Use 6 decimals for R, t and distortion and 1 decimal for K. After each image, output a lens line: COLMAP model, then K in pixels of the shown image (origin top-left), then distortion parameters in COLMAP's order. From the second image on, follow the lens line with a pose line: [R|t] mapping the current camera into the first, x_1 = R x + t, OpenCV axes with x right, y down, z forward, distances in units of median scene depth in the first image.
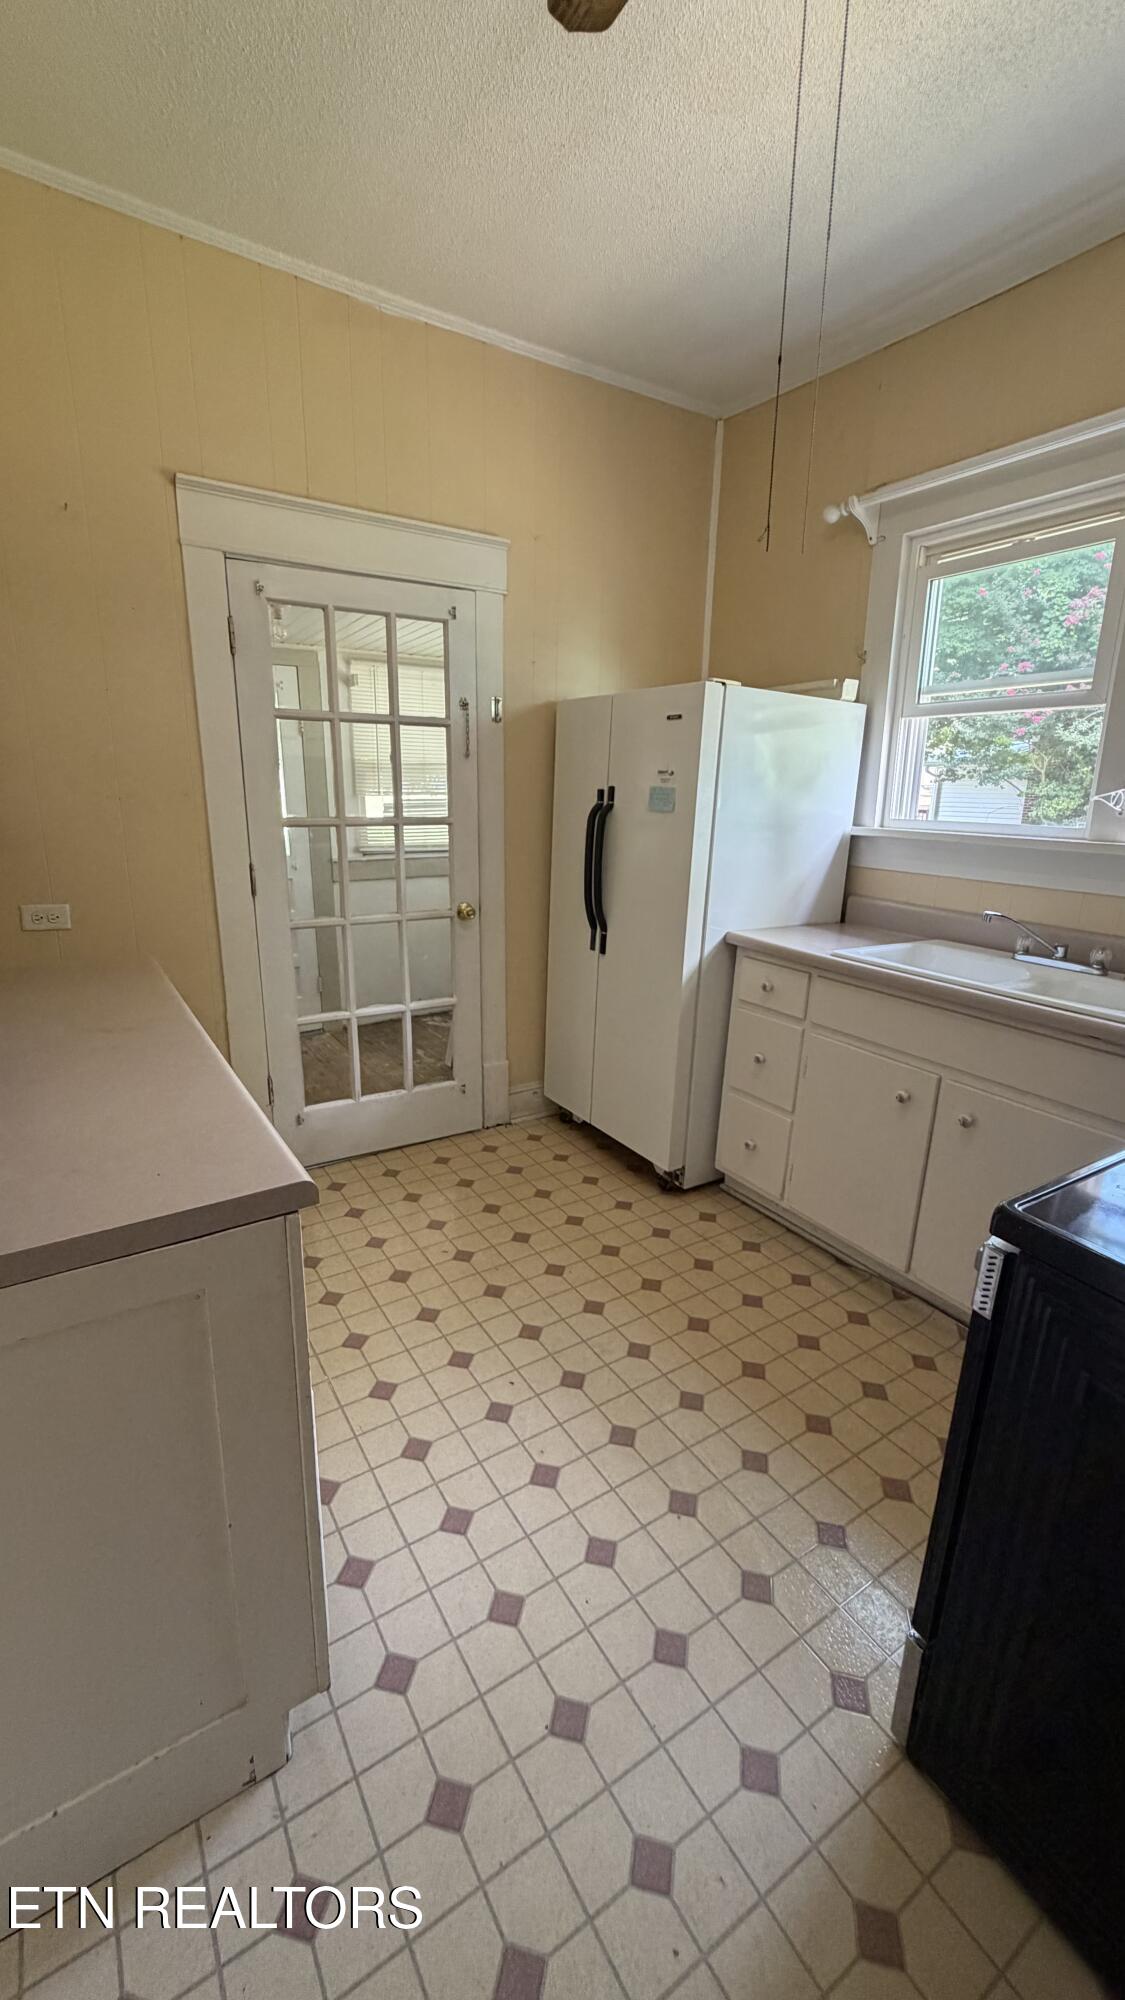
lens RADIAL K [[798.9, 0, 563.5], [0, 798.9, 992.8], [0, 0, 1]] dist [-0.000099, -0.000007]
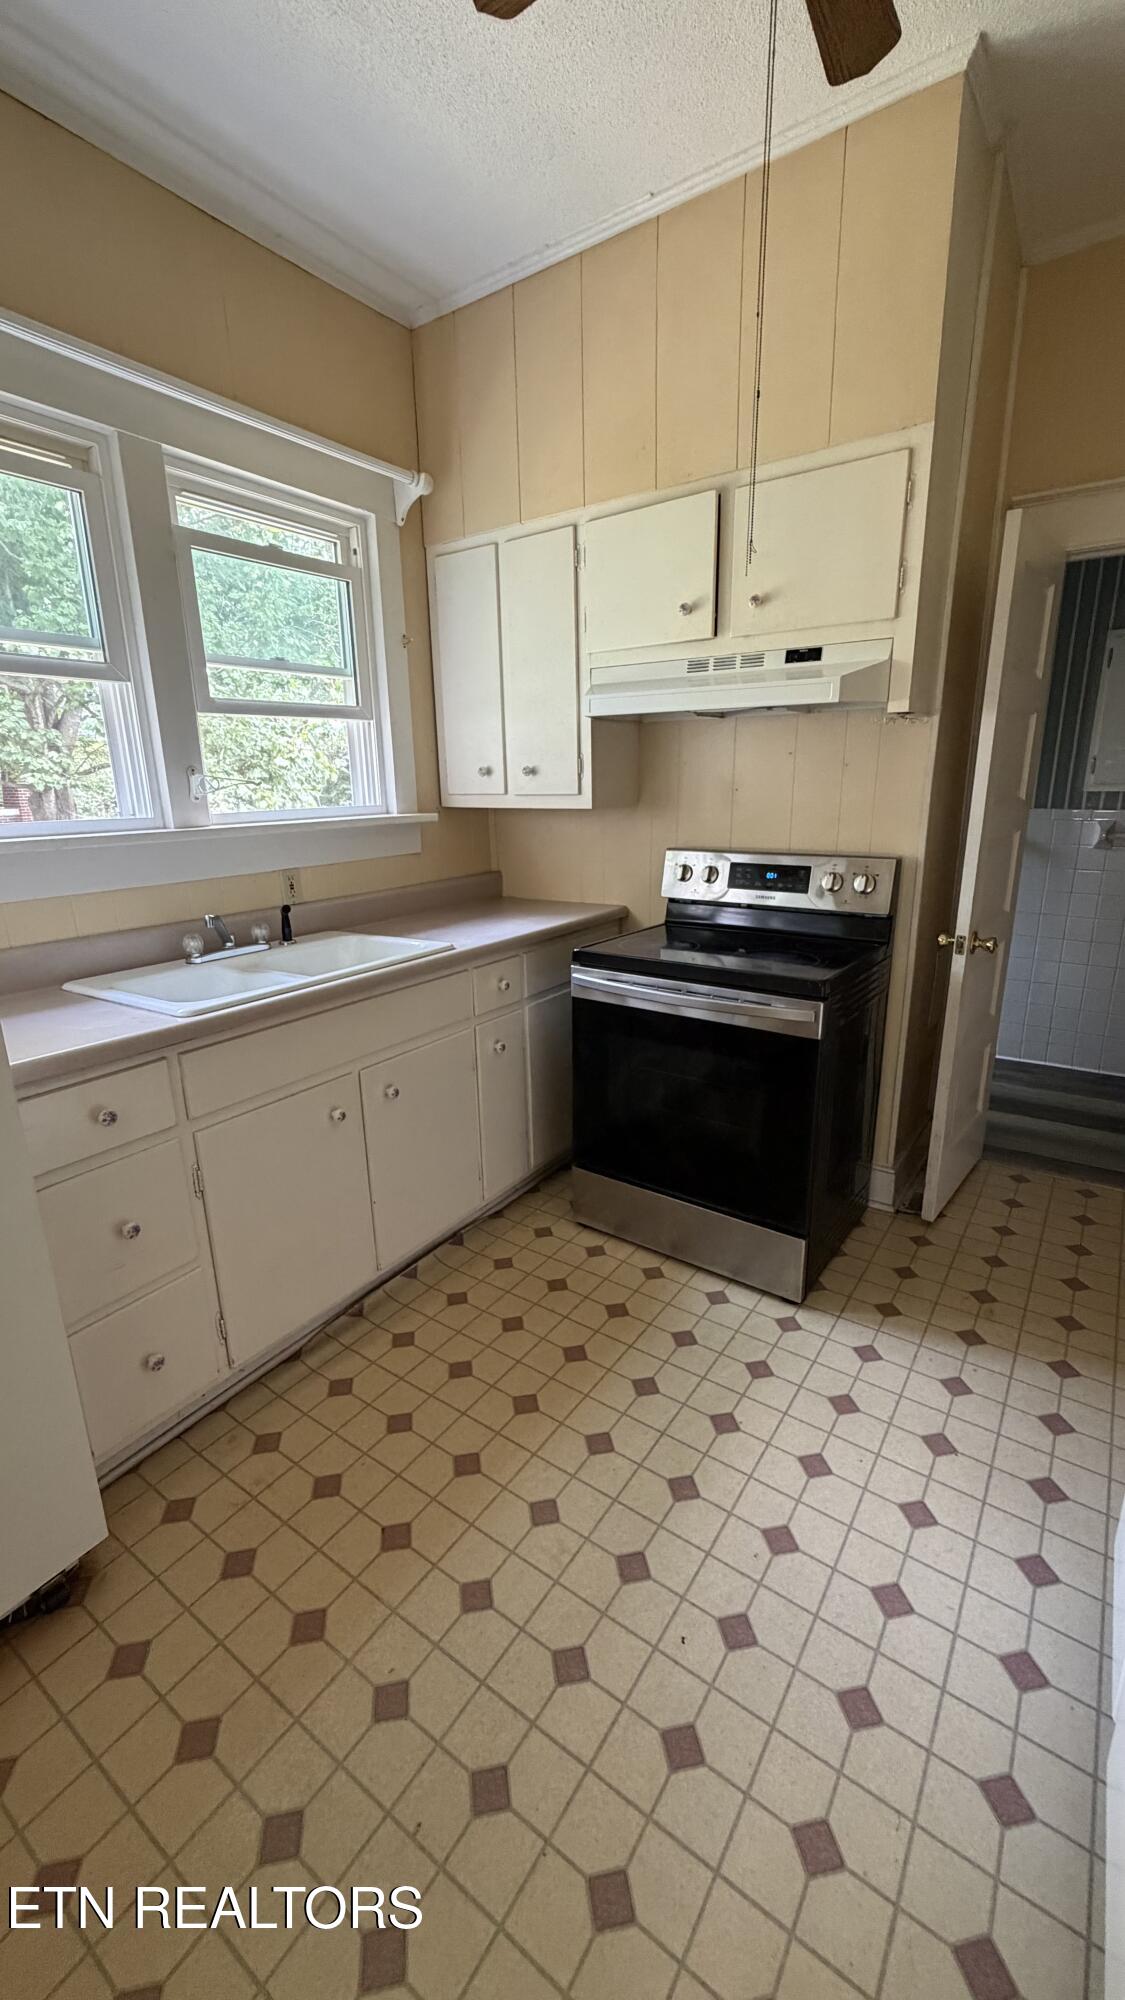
lens RADIAL K [[798.9, 0, 563.5], [0, 798.9, 992.8], [0, 0, 1]] dist [-0.000099, -0.000007]
pose [[-0.384356, -0.255454, 0.887138, -0.516455], [0.237463, 0.901263, 0.362404, -0.305716], [-0.892122, 0.349955, -0.285745, 1.137101]]
